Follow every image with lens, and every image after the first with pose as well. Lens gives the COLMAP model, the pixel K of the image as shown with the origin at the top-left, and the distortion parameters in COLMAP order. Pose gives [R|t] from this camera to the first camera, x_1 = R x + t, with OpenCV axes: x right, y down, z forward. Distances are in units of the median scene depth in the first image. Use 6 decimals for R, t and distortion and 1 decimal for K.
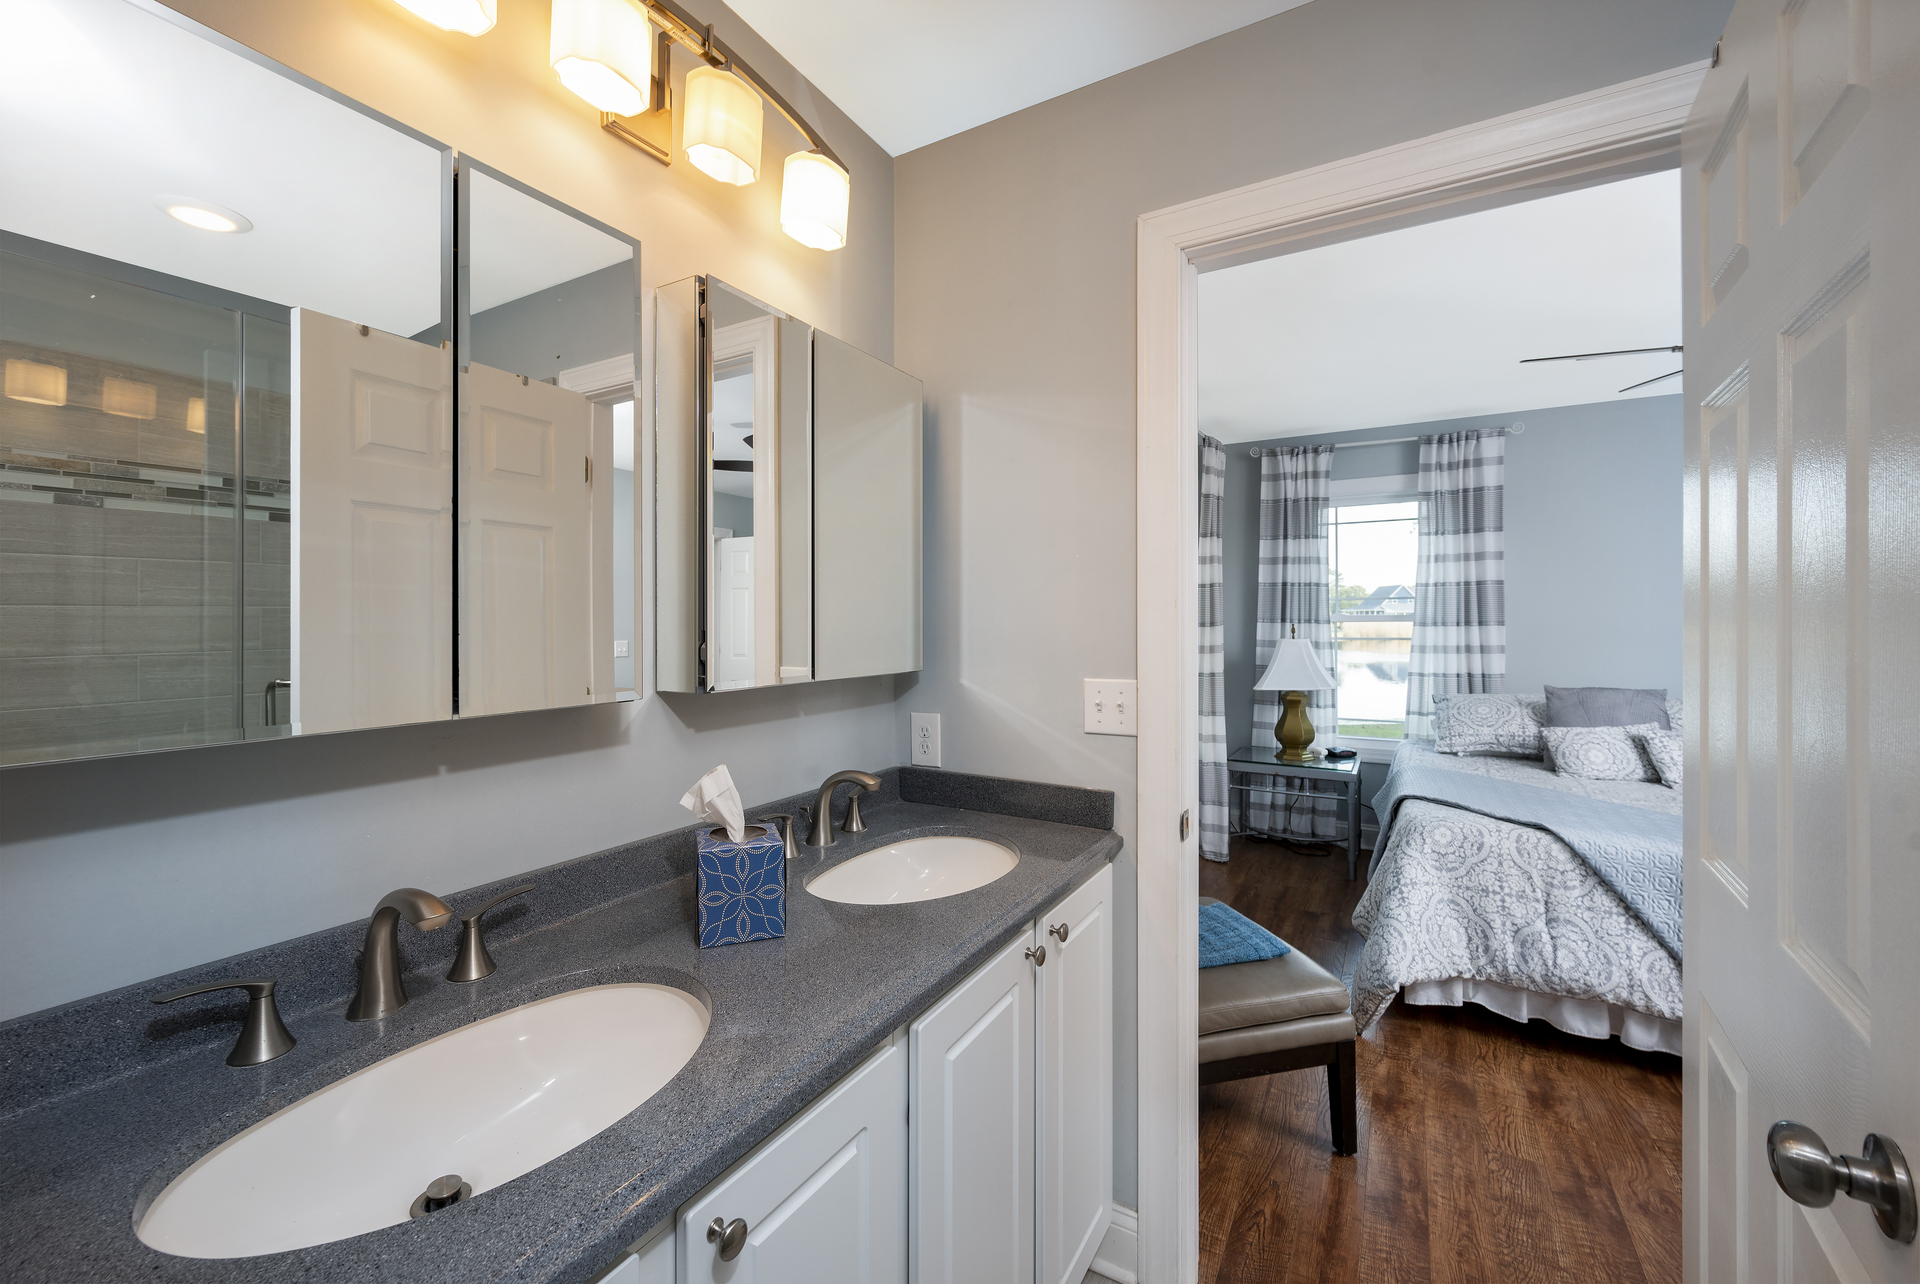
lens RADIAL K [[777.3, 0, 949.4], [0, 777.3, 620.7], [0, 0, 1]] dist [0.001421, 0.000173]
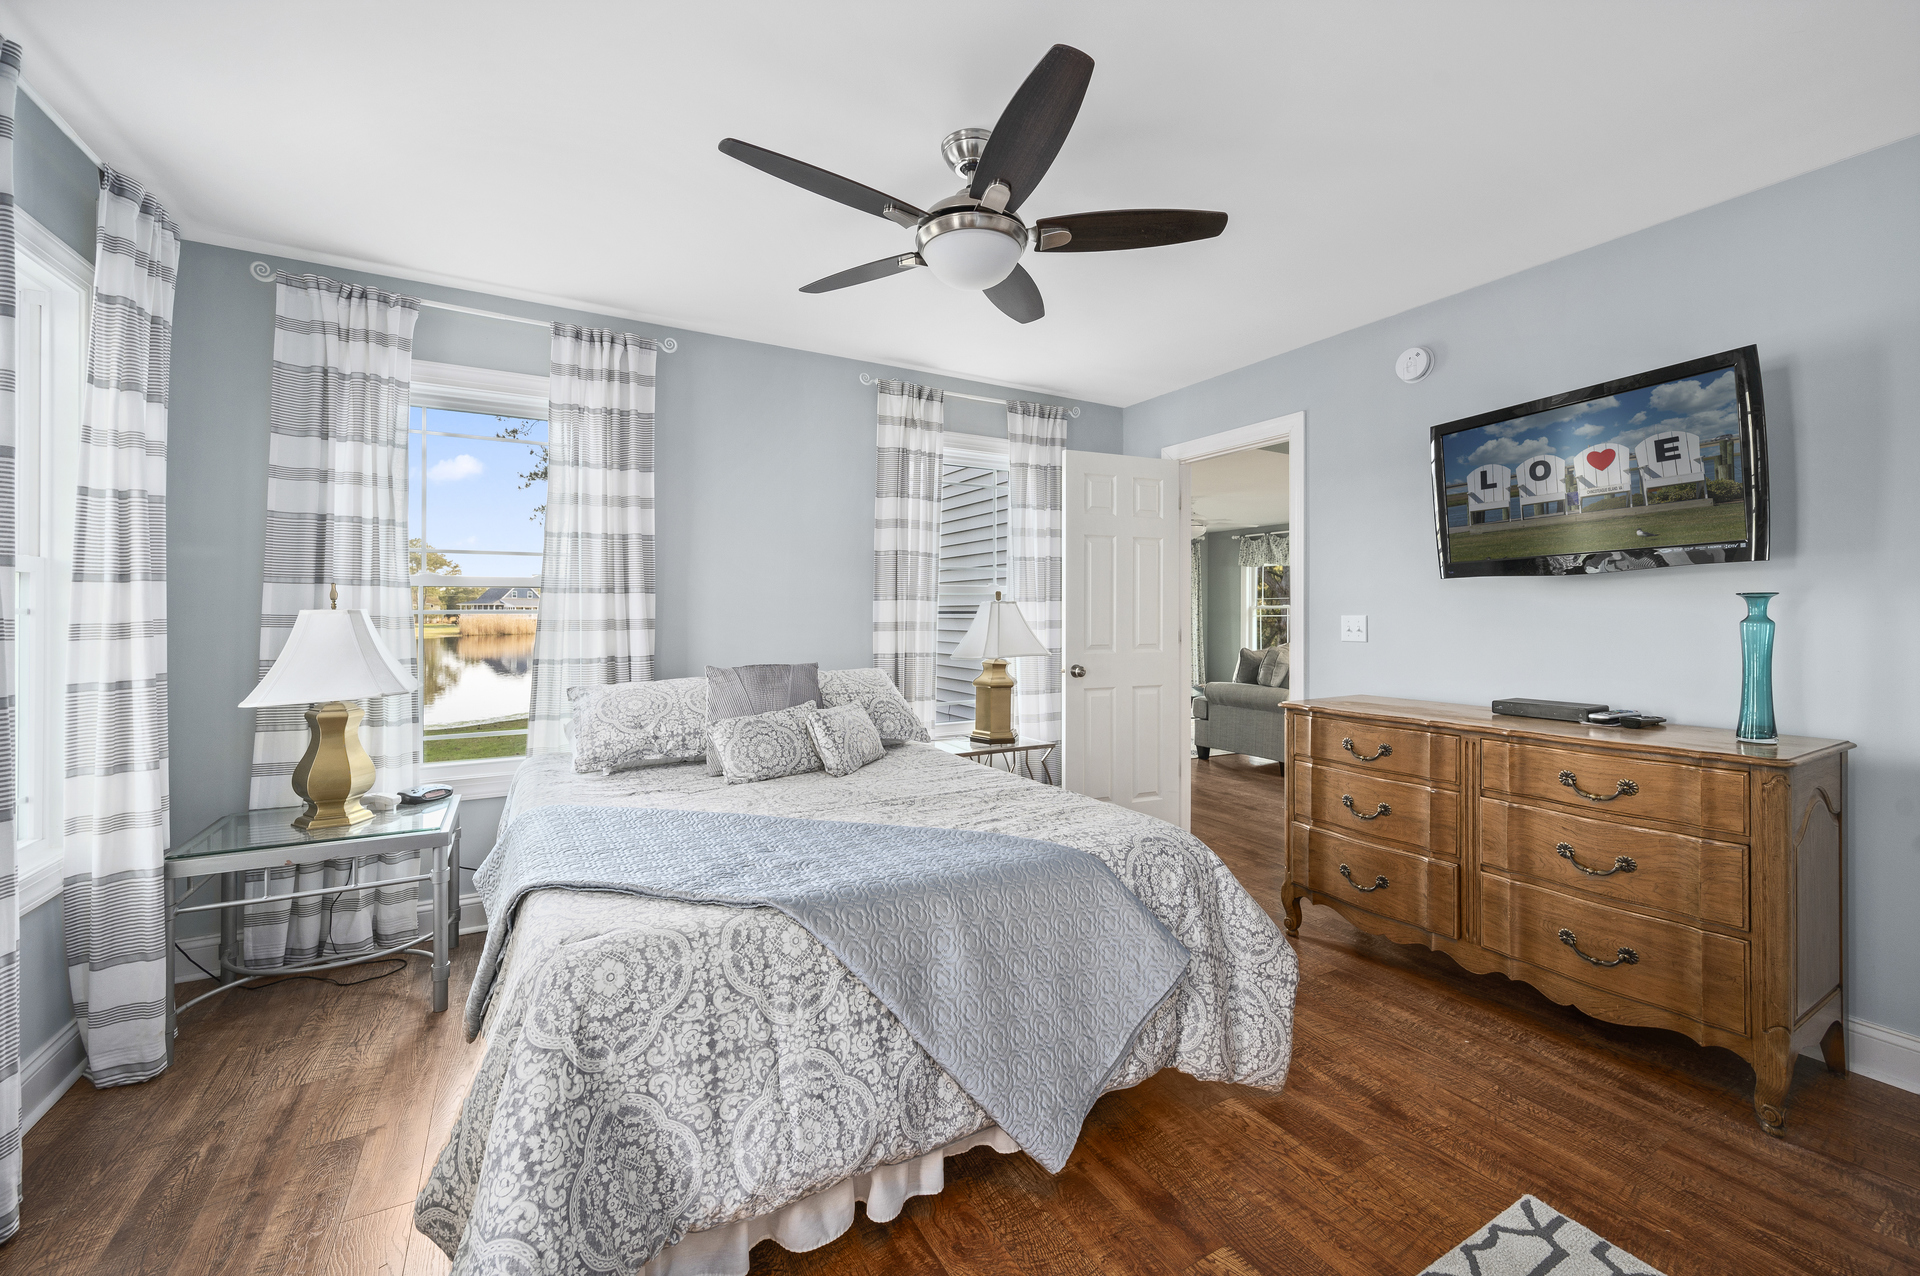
lens RADIAL K [[760.0, 0, 962.2], [0, 760.0, 613.9], [0, 0, 1]] dist [-0.003947, -0.000056]
pose [[0.494586, 0.003389, 0.869122, 0.190304], [-0.001351, 0.999994, -0.003131, 0.027242], [-0.869128, 0.000374, 0.494588, 0.330893]]
